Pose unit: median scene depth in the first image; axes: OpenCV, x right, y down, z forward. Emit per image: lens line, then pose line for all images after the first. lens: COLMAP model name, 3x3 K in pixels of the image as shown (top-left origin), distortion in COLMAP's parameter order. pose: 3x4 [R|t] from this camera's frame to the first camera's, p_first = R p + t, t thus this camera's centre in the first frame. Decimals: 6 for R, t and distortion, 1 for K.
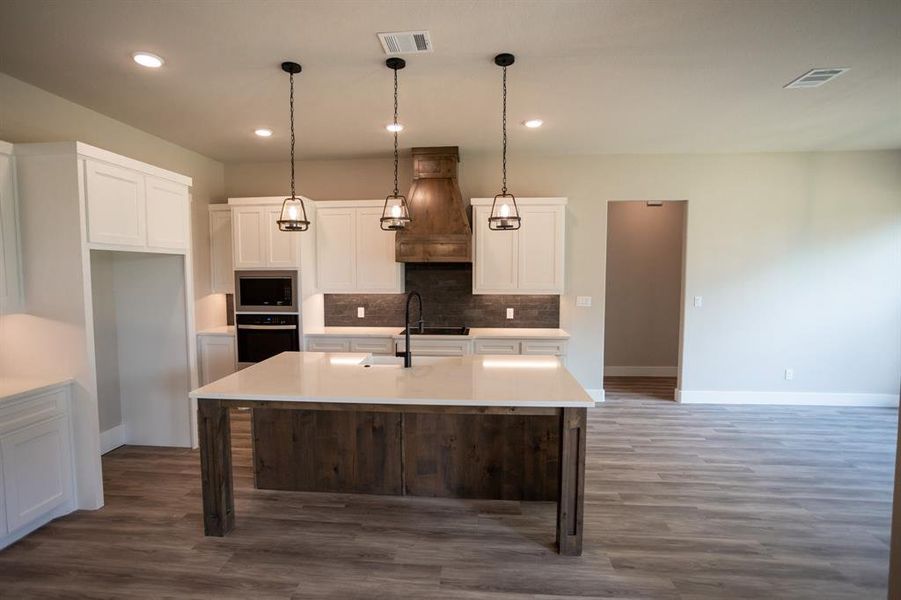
lens RADIAL K [[426.9, 0, 436.8], [0, 426.9, 293.1], [0, 0, 1]] dist [-0.039254, 0.018018]
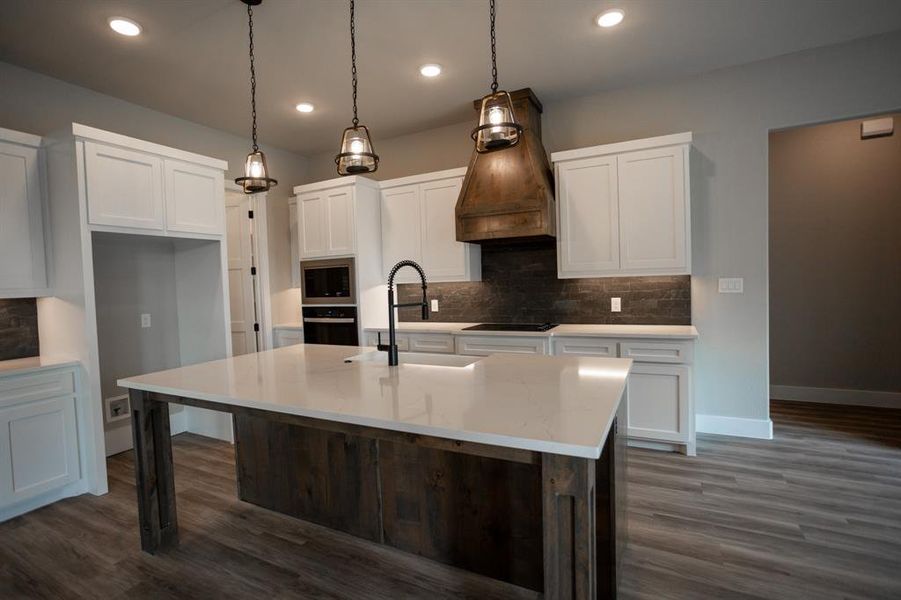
lens RADIAL K [[426.9, 0, 439.1], [0, 426.9, 293.6], [0, 0, 1]] dist [-0.039254, 0.018018]
pose [[0.926038, -0.018069, -0.376996, 0.229701], [0.012233, 0.999766, -0.017868, 0.053306], [0.377231, 0.011935, 0.926042, 0.291157]]
